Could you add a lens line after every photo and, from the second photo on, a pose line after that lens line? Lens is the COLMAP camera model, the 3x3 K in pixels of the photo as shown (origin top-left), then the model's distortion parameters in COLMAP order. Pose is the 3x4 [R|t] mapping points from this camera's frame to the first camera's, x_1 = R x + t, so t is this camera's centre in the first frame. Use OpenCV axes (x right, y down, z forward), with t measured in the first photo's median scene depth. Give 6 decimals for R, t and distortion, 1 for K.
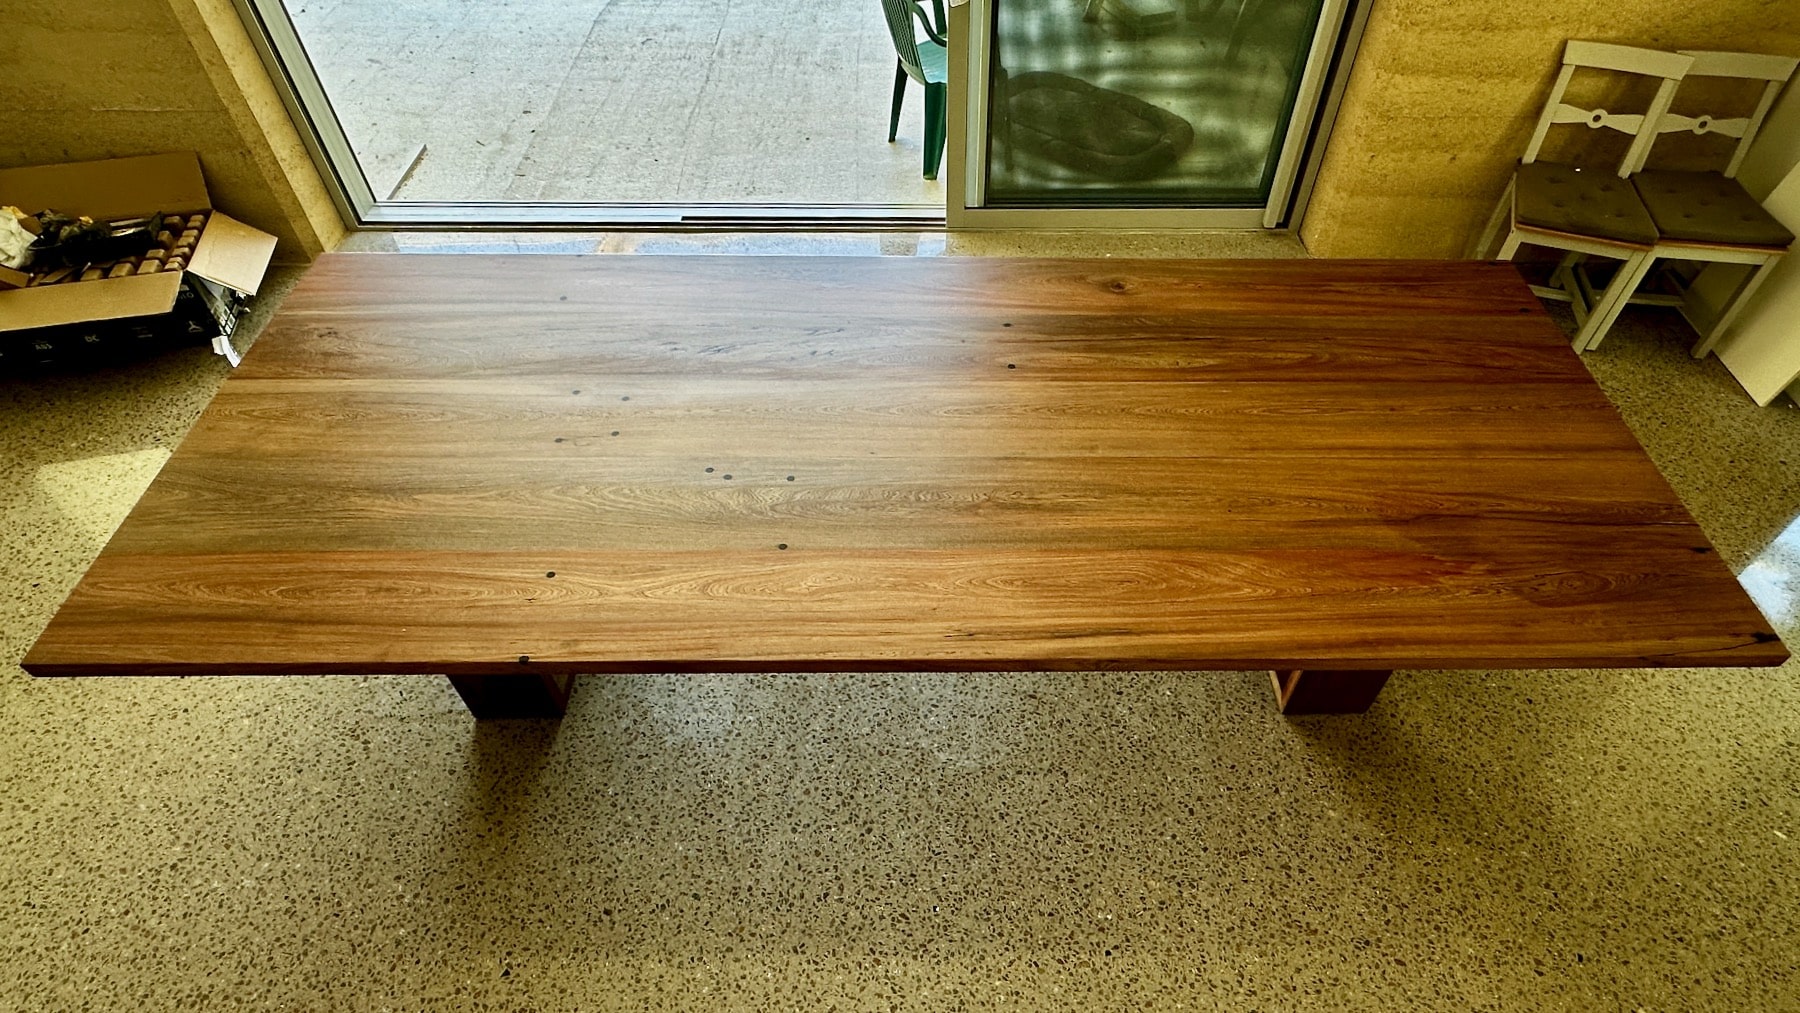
lens RADIAL K [[932.8, 0, 949.9], [0, 932.8, 533.0], [0, 0, 1]] dist [-0.001613, -0.002629]
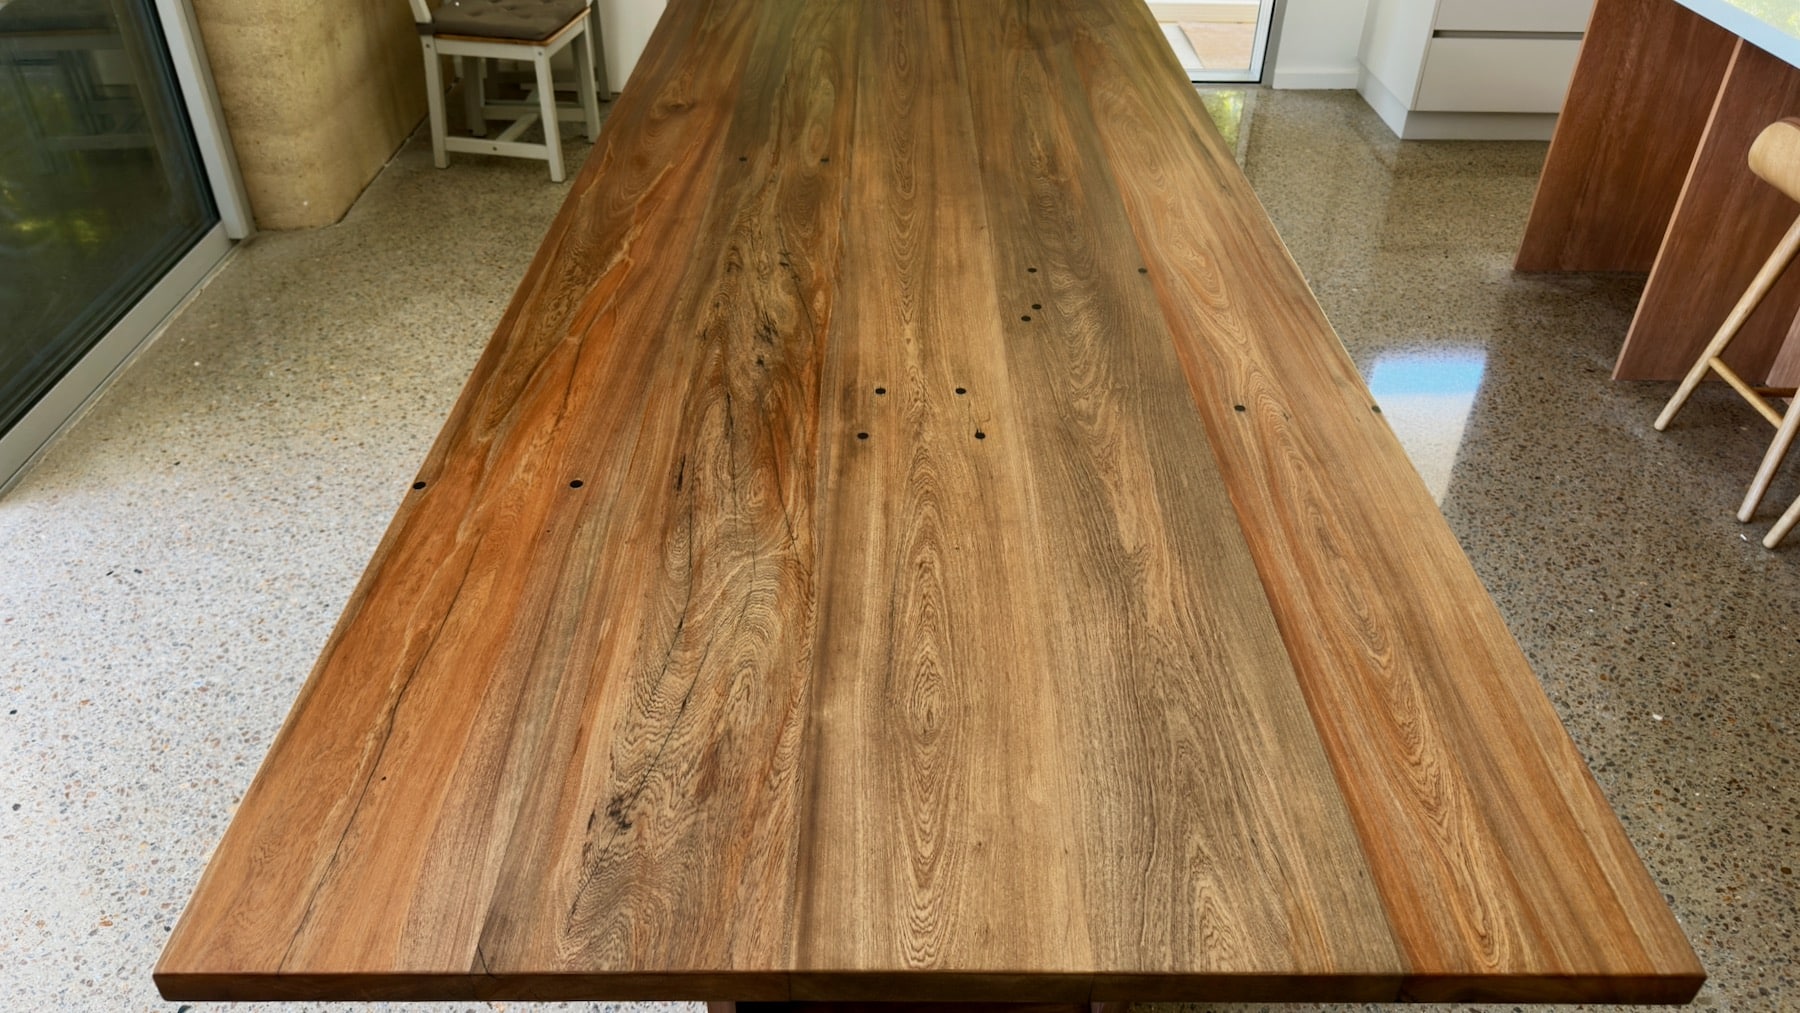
lens RADIAL K [[1301.4, 0, 919.5], [0, 1301.4, 487.4], [0, 0, 1]] dist [0.038333, -0.057927]
pose [[-0.002496, -0.587450, 0.809256, -1.026468], [0.746517, 0.537357, 0.392378, -0.406616], [-0.665362, 0.605103, 0.437200, 0.591128]]
